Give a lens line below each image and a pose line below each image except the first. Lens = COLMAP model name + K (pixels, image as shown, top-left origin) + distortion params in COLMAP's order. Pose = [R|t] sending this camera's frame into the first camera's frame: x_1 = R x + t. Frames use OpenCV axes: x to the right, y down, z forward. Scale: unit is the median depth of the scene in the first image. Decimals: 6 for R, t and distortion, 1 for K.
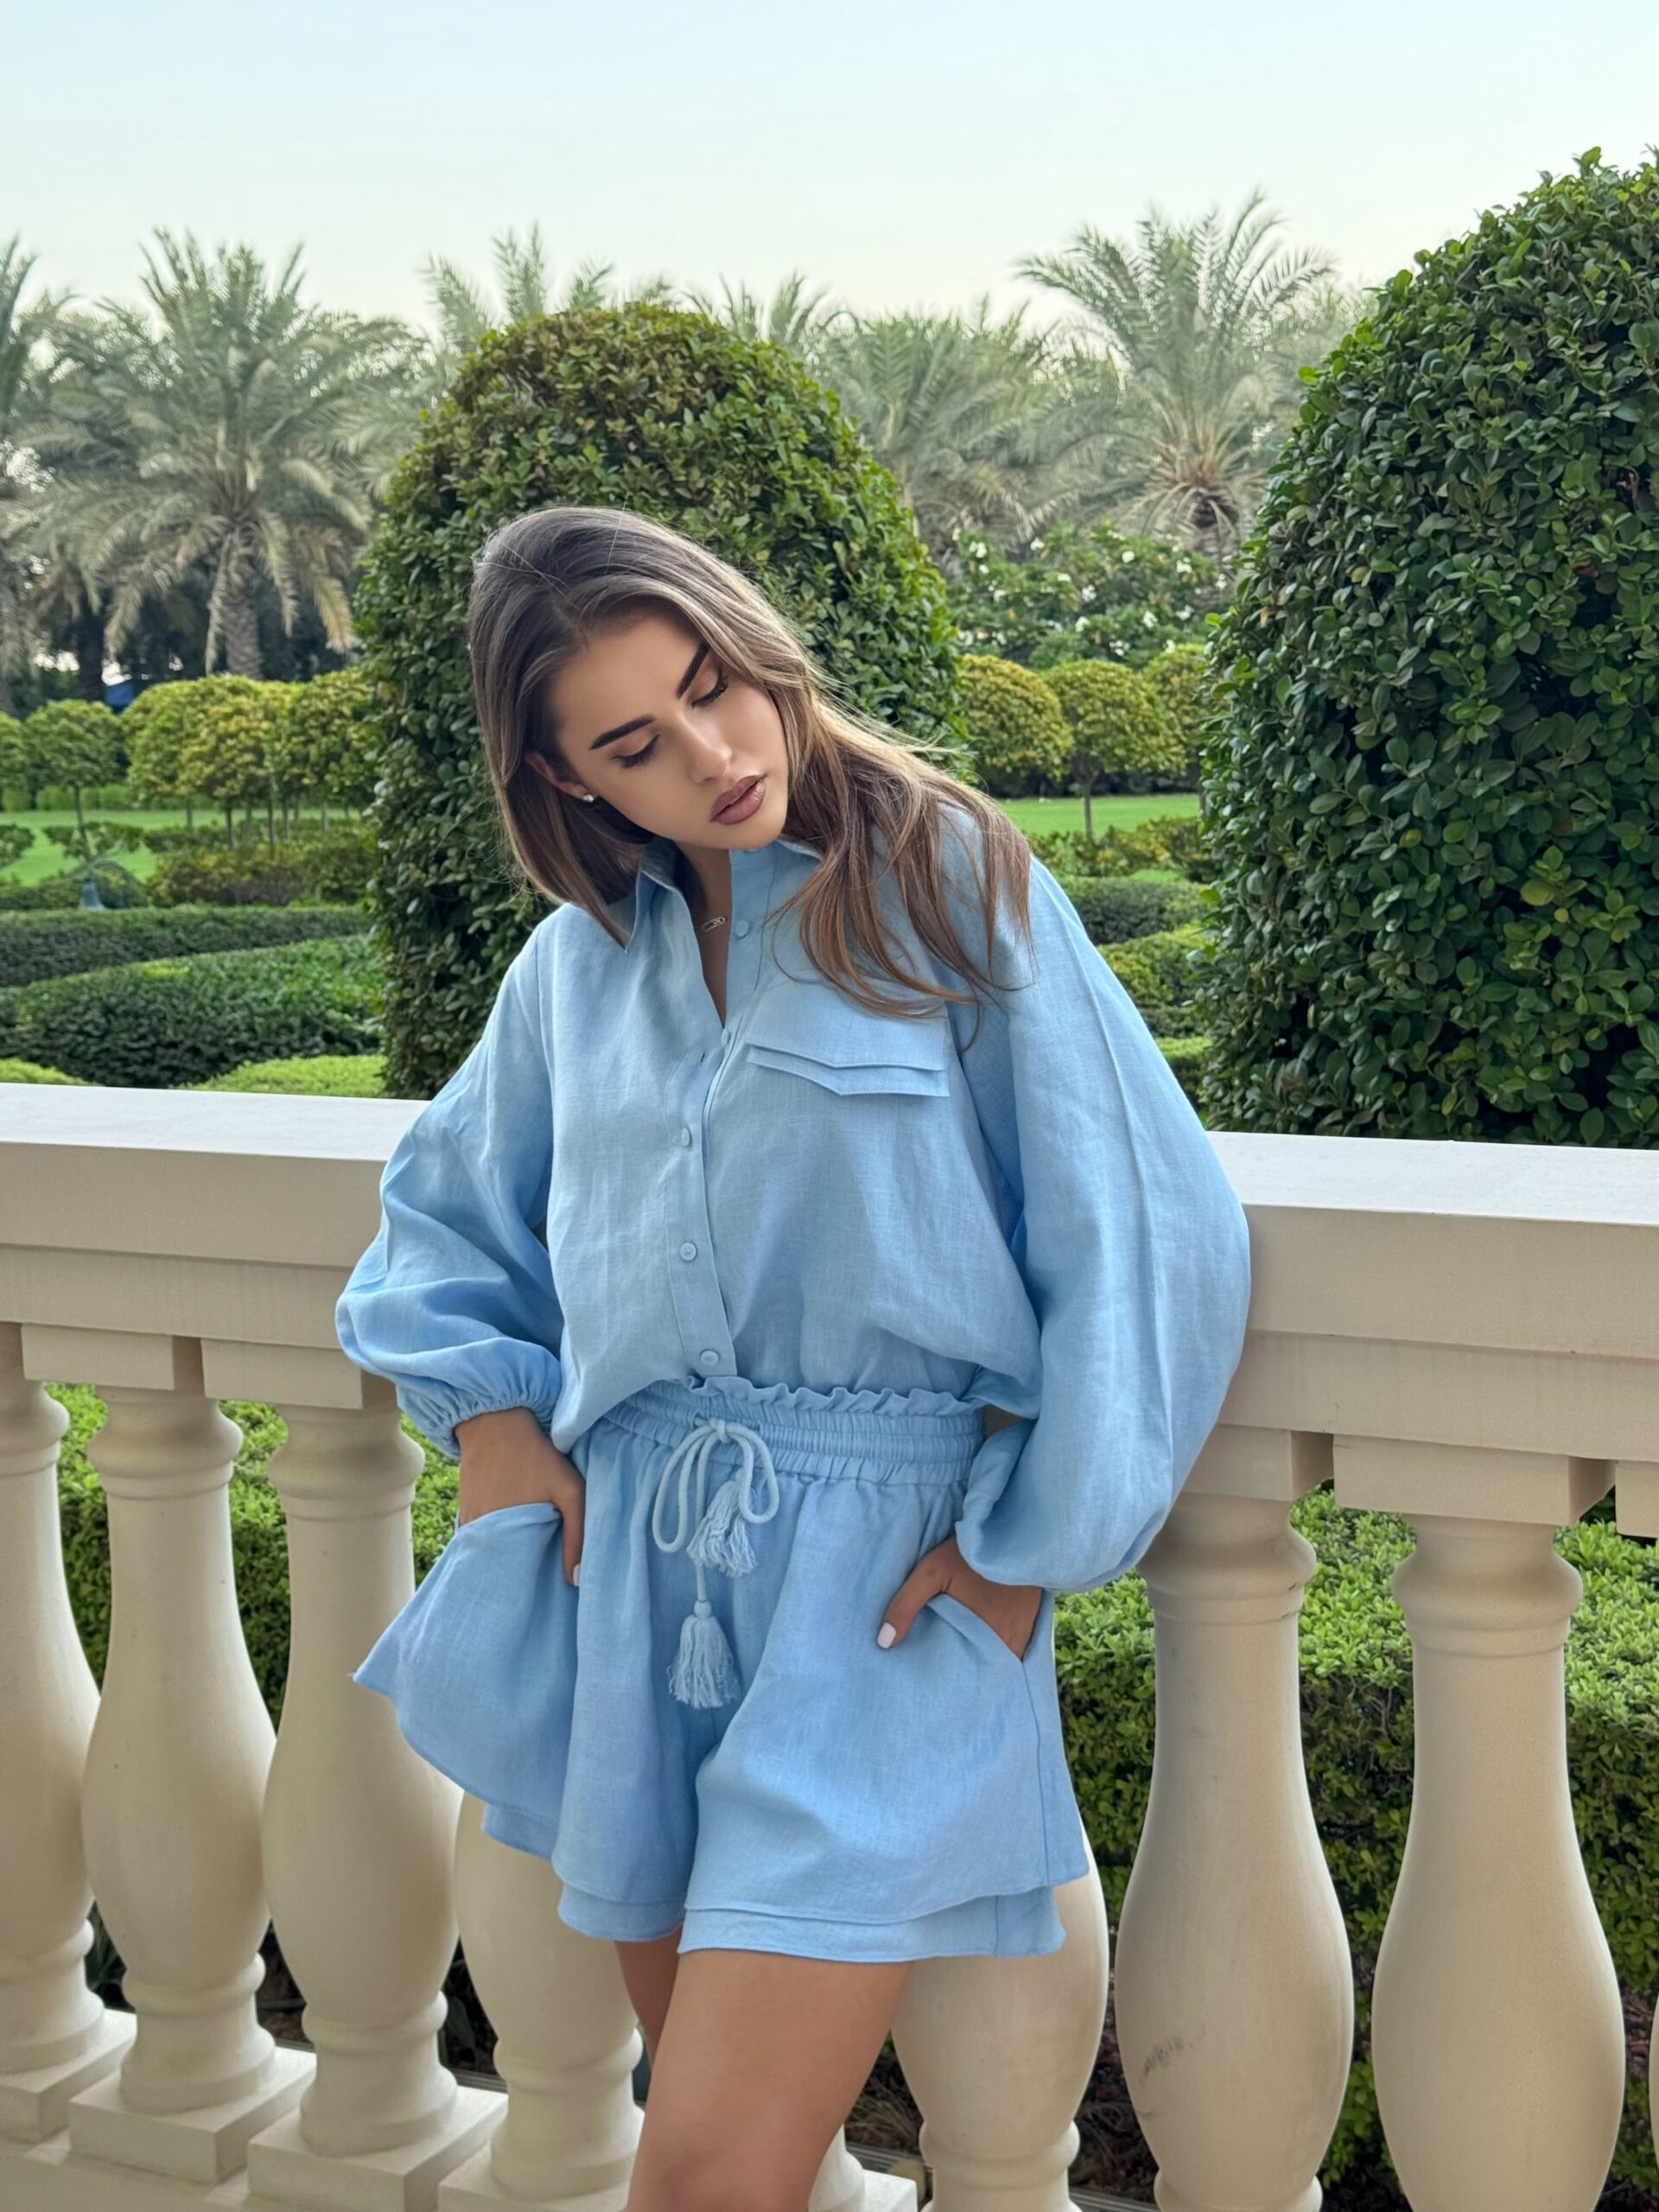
lens RADIAL K [[3157.3, 0, 831.1], [0, 3157.3, 1224.5], [0, 0, 1]] dist [0.177744, -0.347603]
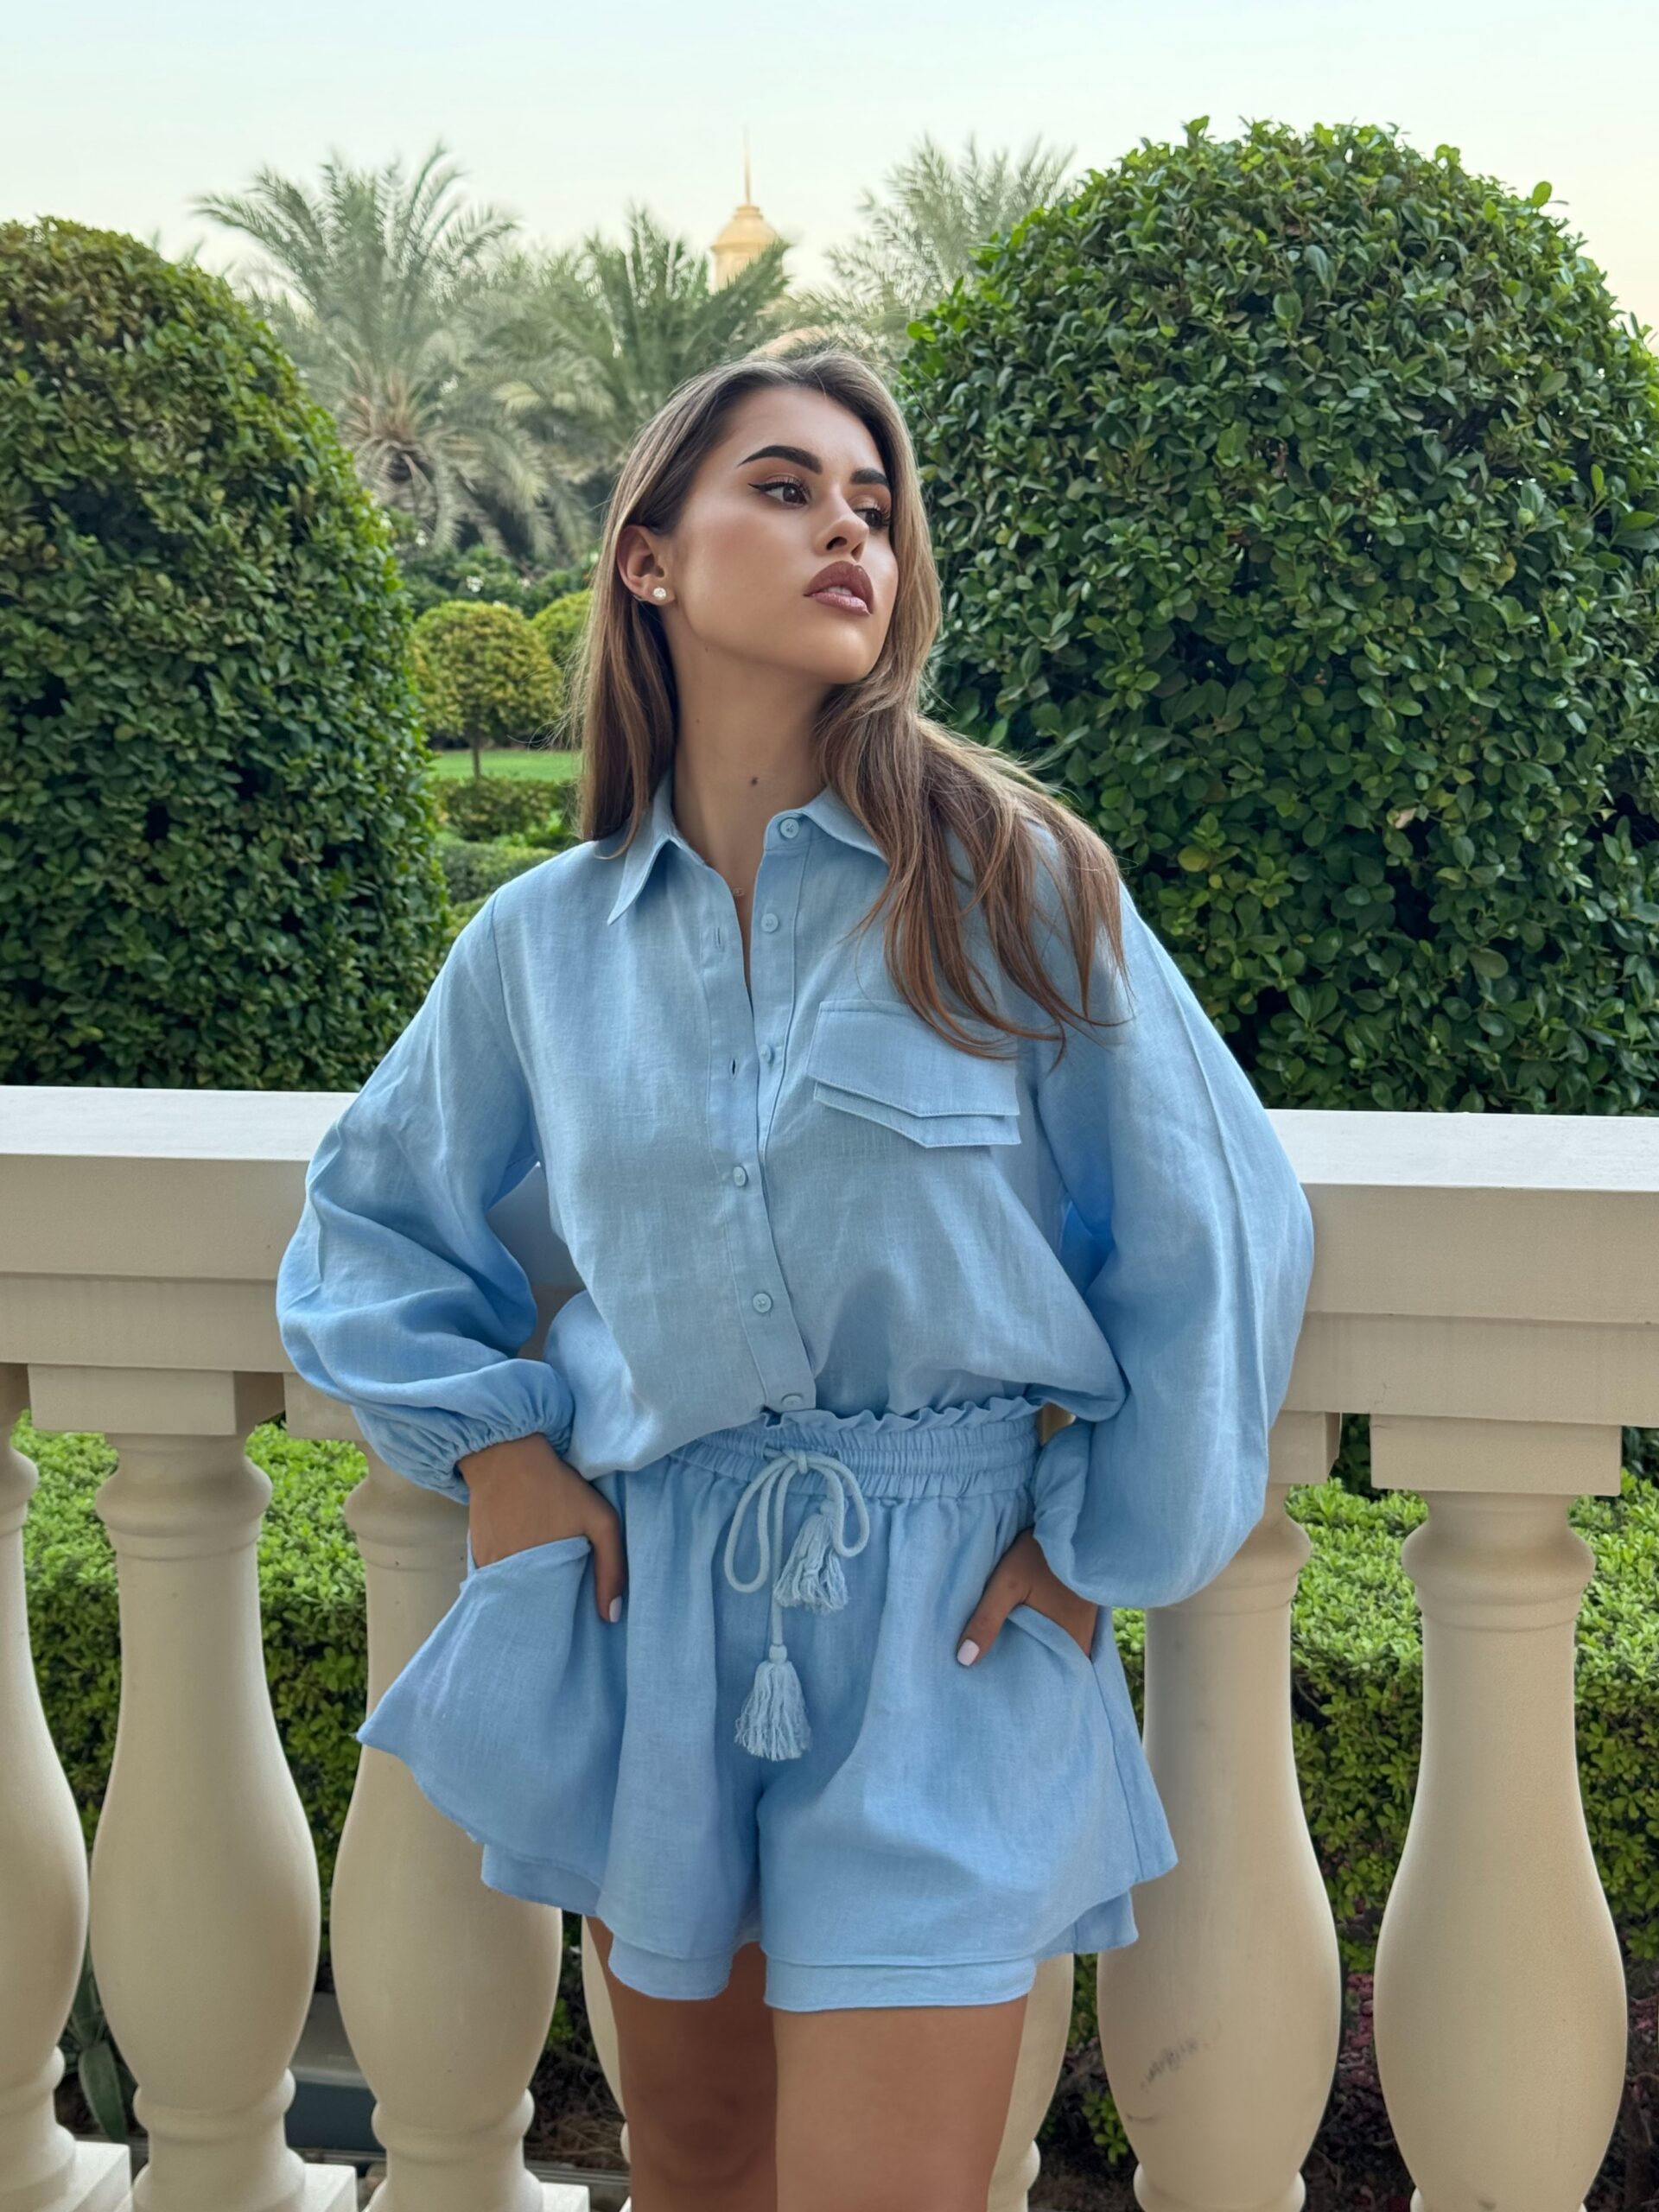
lens RADIAL K [[3157.3, 0, 831.1], [0, 3157.3, 1224.5], [0, 0, 1]] dist [0.177744, -0.347603]
pose [[0.961420, -0.035177, 0.272826, -0.162363], [0.031769, 0.999352, 0.016900, -0.008848], [-0.273244, -0.007581, 0.961915, 0.063187]]
